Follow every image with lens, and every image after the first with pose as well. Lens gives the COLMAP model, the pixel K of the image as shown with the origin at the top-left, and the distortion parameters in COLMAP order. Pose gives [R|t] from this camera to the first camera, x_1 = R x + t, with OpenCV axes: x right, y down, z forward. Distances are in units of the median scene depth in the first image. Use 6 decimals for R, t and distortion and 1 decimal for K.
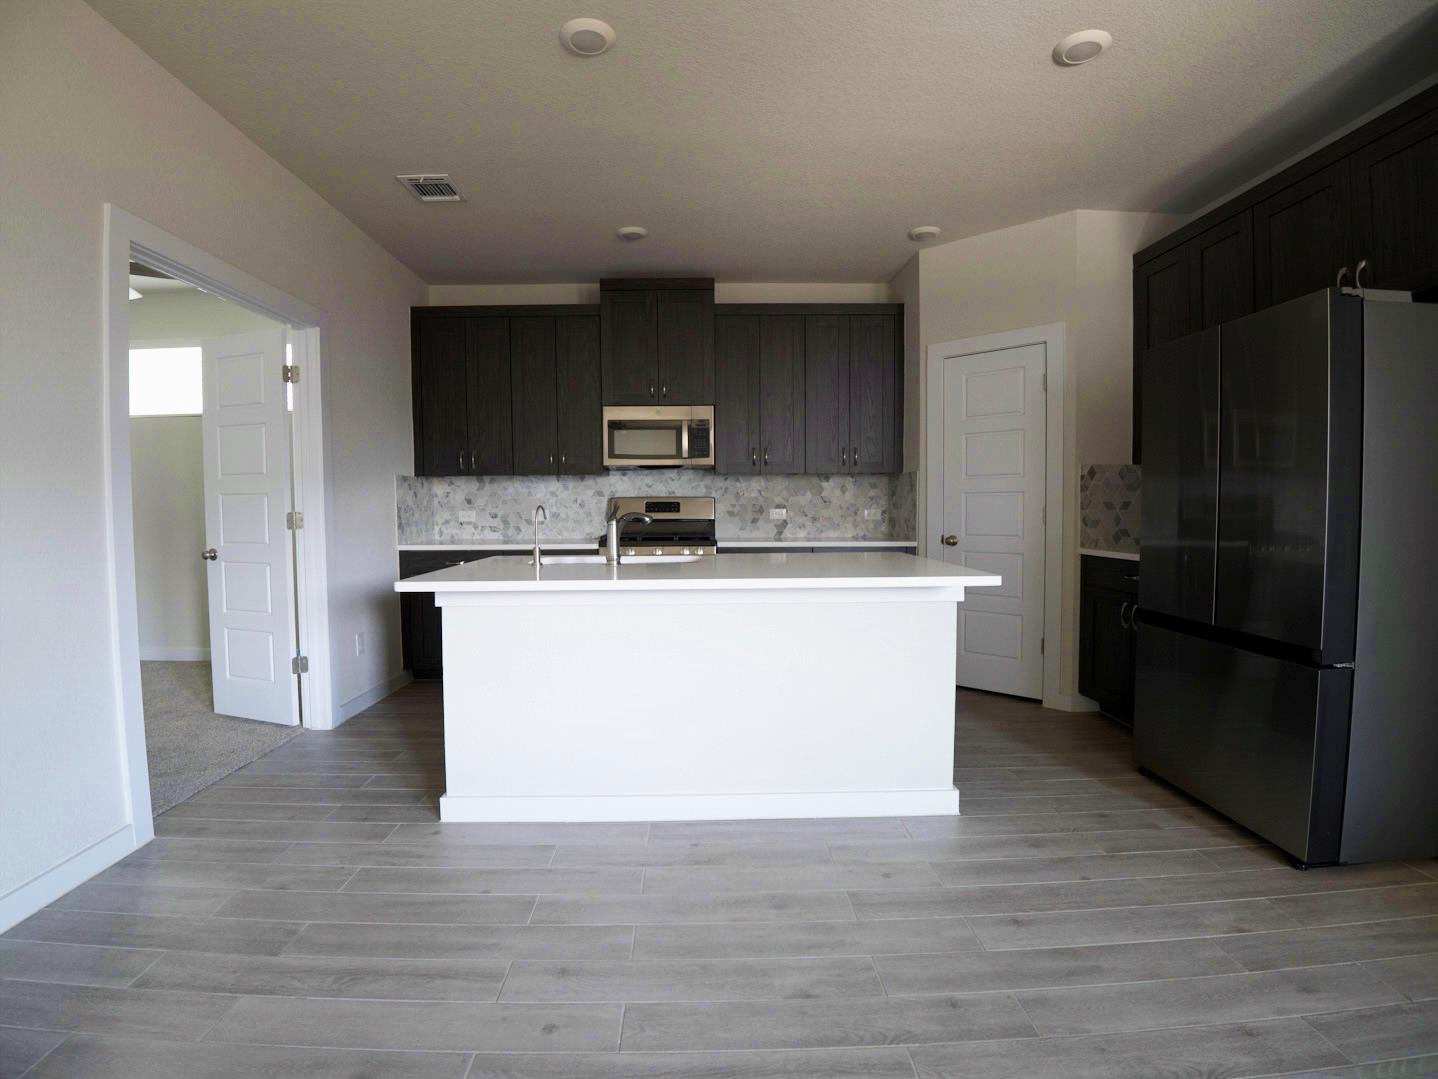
lens RADIAL K [[694.5, 0, 709.0], [0, 694.5, 534.6], [0, 0, 1]] dist [-0.036327, -0.010875]
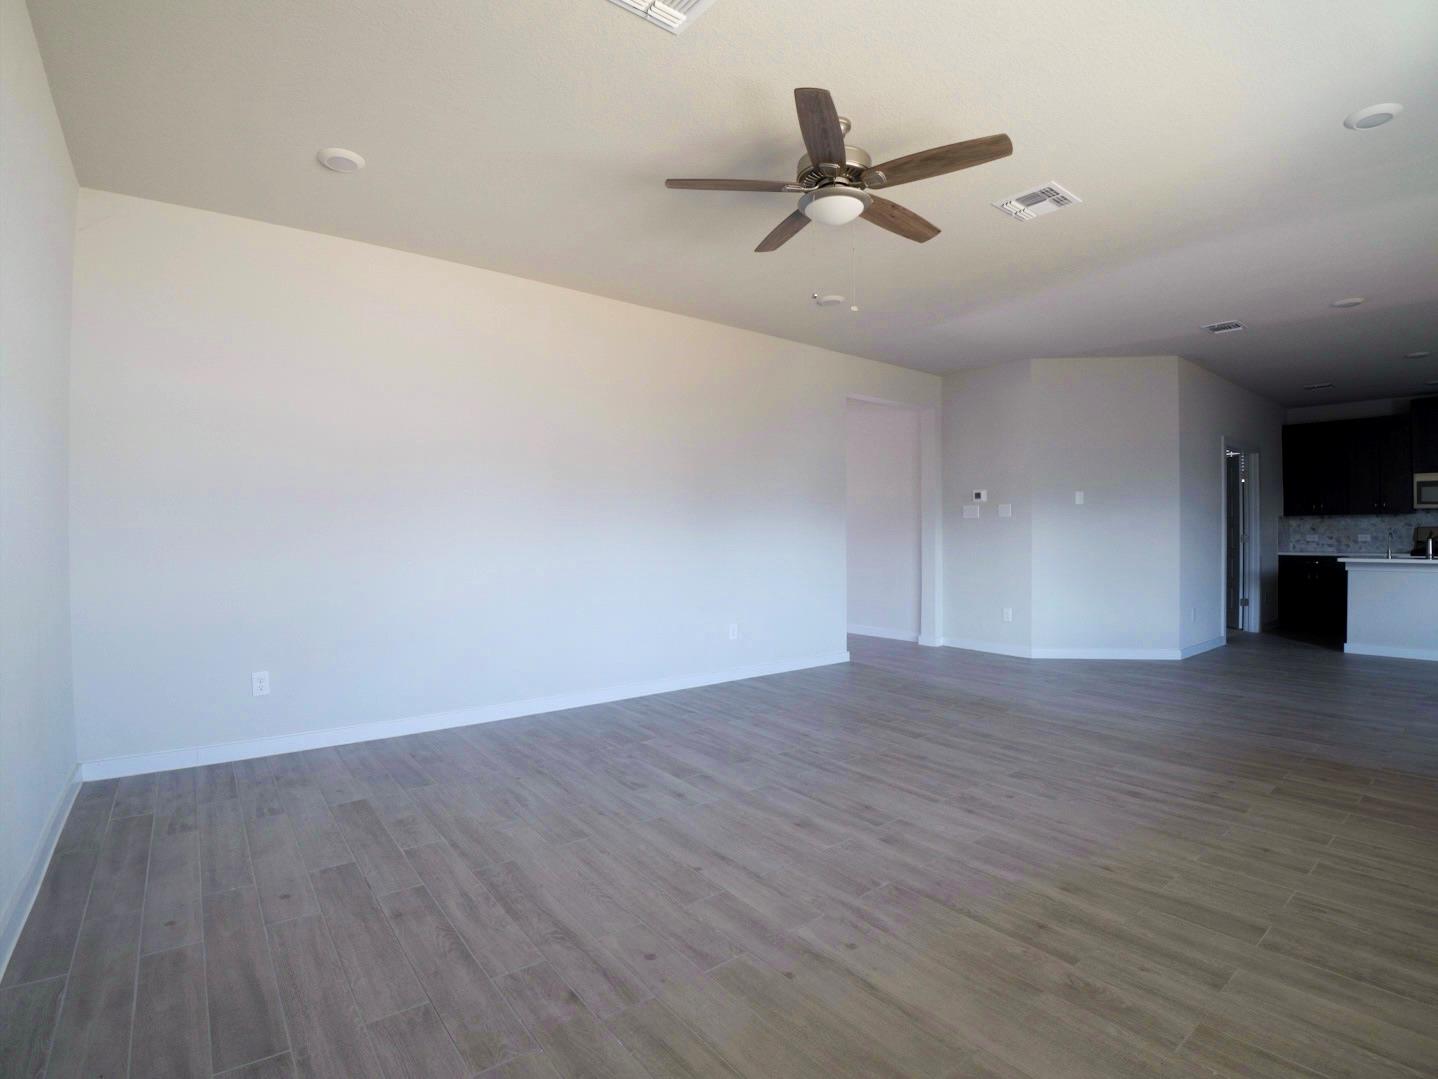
lens RADIAL K [[694.5, 0, 709.0], [0, 694.5, 534.6], [0, 0, 1]] dist [-0.036327, -0.010875]
pose [[0.600501, 0.005831, -0.799603, 0.095718], [-0.035163, 0.999199, -0.019120, 0.056102], [0.798851, 0.039598, 0.600224, -1.355093]]
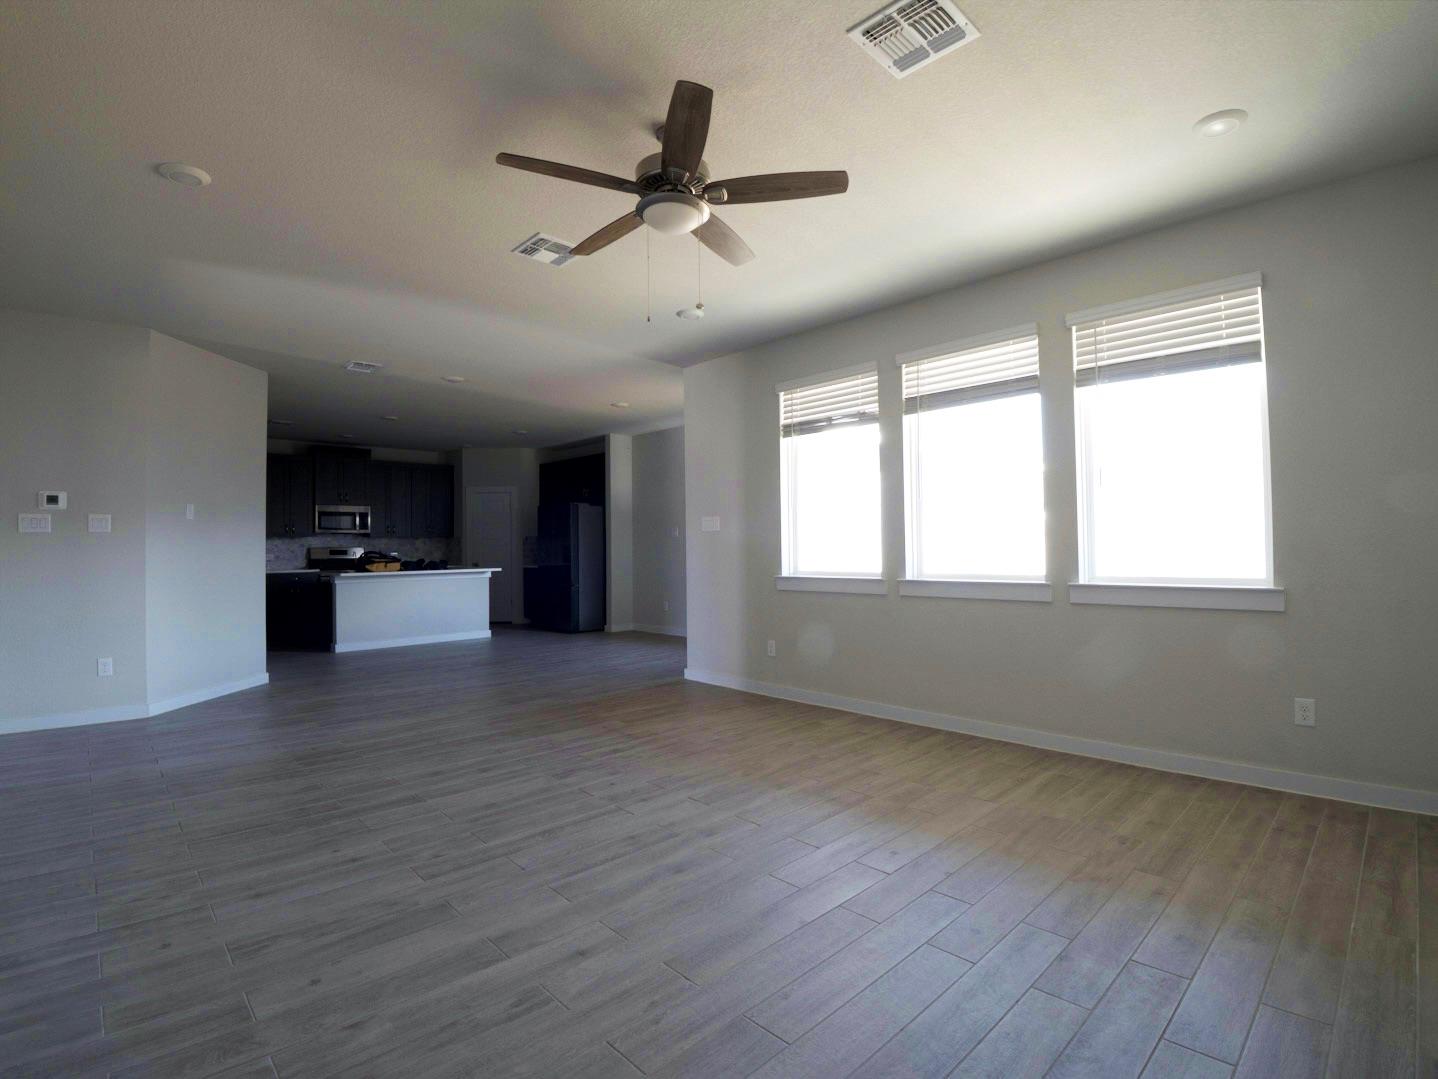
lens RADIAL K [[693.3, 0, 710.8], [0, 693.3, 533.8], [0, 0, 1]] dist [-0.047499, -0.001934]
pose [[0.736074, 0.009728, 0.676831, -0.681942], [0.036234, 0.997897, -0.053748, 0.059406], [-0.675931, 0.064087, 0.734174, -1.352006]]
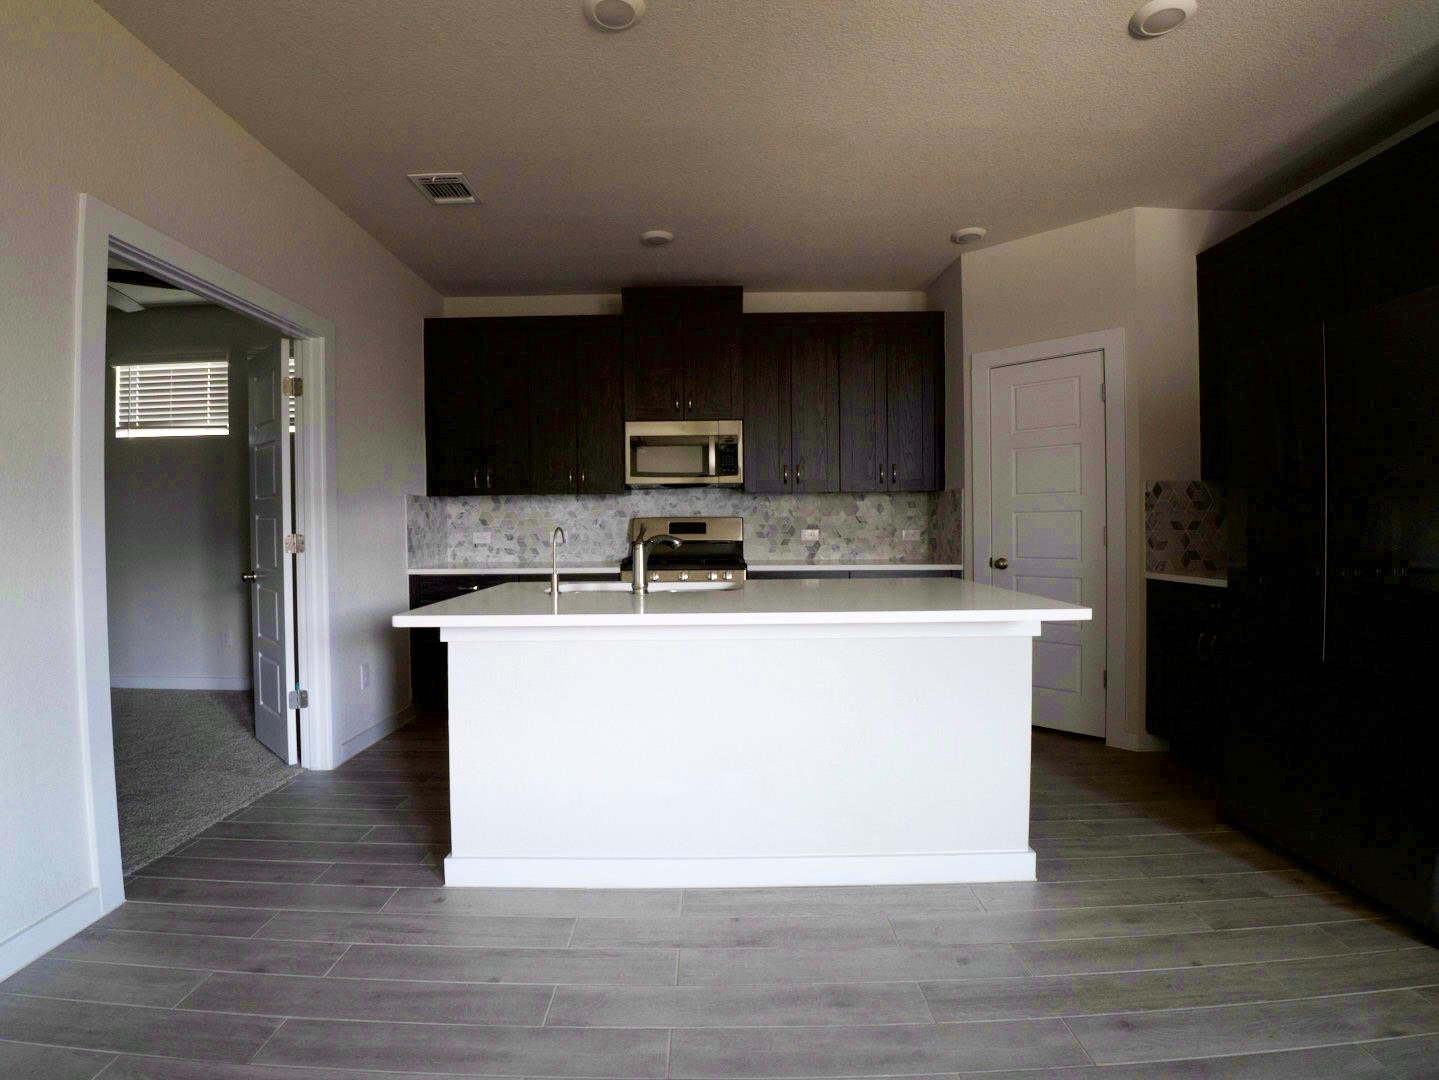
lens RADIAL K [[693.8, 0, 711.3], [0, 693.8, 534.3], [0, 0, 1]] dist [-0.047499, -0.001934]
pose [[0.999780, -0.001791, -0.020888, -0.016350], [0.001183, 0.999576, -0.029077, -0.004012], [0.020931, 0.029046, 0.999359, 0.065572]]
